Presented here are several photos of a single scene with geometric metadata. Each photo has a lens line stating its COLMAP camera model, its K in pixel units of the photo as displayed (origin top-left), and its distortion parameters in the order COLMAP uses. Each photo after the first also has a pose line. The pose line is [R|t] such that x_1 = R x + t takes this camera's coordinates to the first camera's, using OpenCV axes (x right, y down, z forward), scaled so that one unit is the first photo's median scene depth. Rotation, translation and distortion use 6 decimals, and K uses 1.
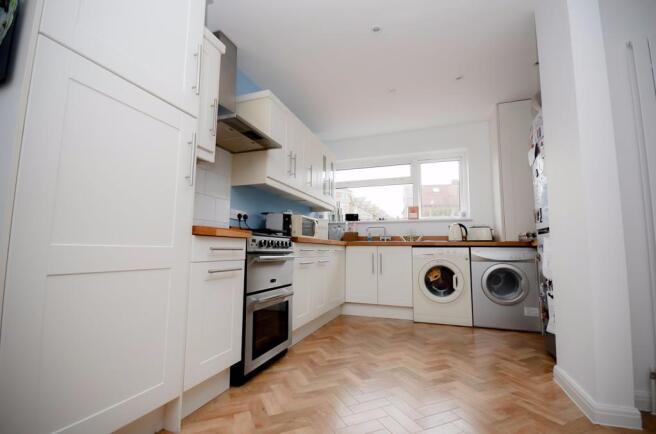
lens RADIAL K [[290.1, 0, 327.0], [0, 290.1, 220.2], [0, 0, 1]] dist [0.019349, -0.013219]
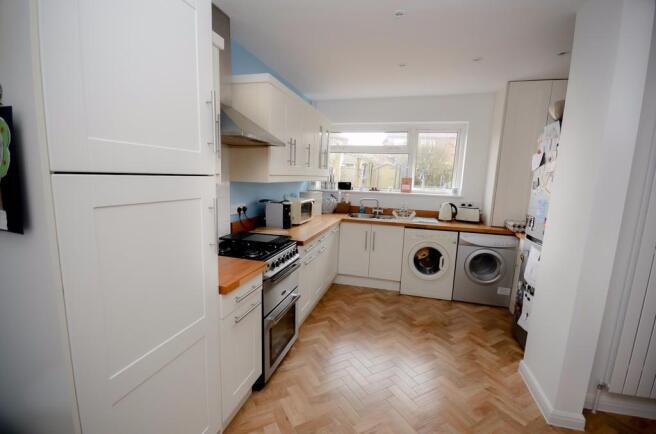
lens RADIAL K [[290.1, 0, 327.0], [0, 290.1, 220.2], [0, 0, 1]] dist [0.019349, -0.013219]
pose [[0.996470, 0.010213, 0.083330, -0.092517], [-0.031529, 0.965444, 0.258695, -0.249351], [-0.077808, -0.260409, 0.962358, 0.033946]]
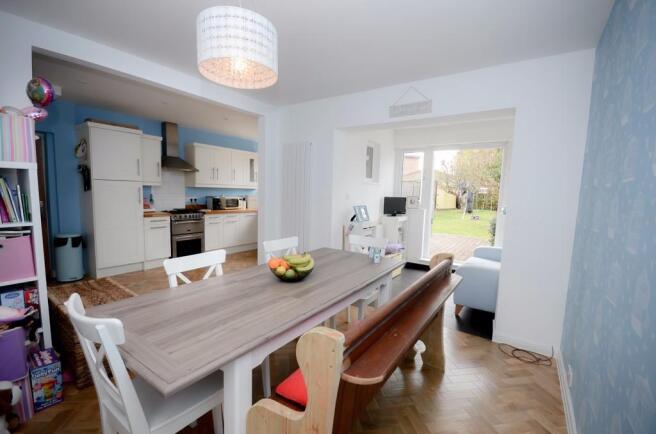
lens RADIAL K [[290.1, 0, 327.0], [0, 290.1, 220.2], [0, 0, 1]] dist [0.019349, -0.013219]
pose [[0.969578, 0.042549, -0.241055, 1.261255], [0.006520, 0.979938, 0.199195, -0.301881], [0.244695, -0.194707, 0.949849, -0.887650]]
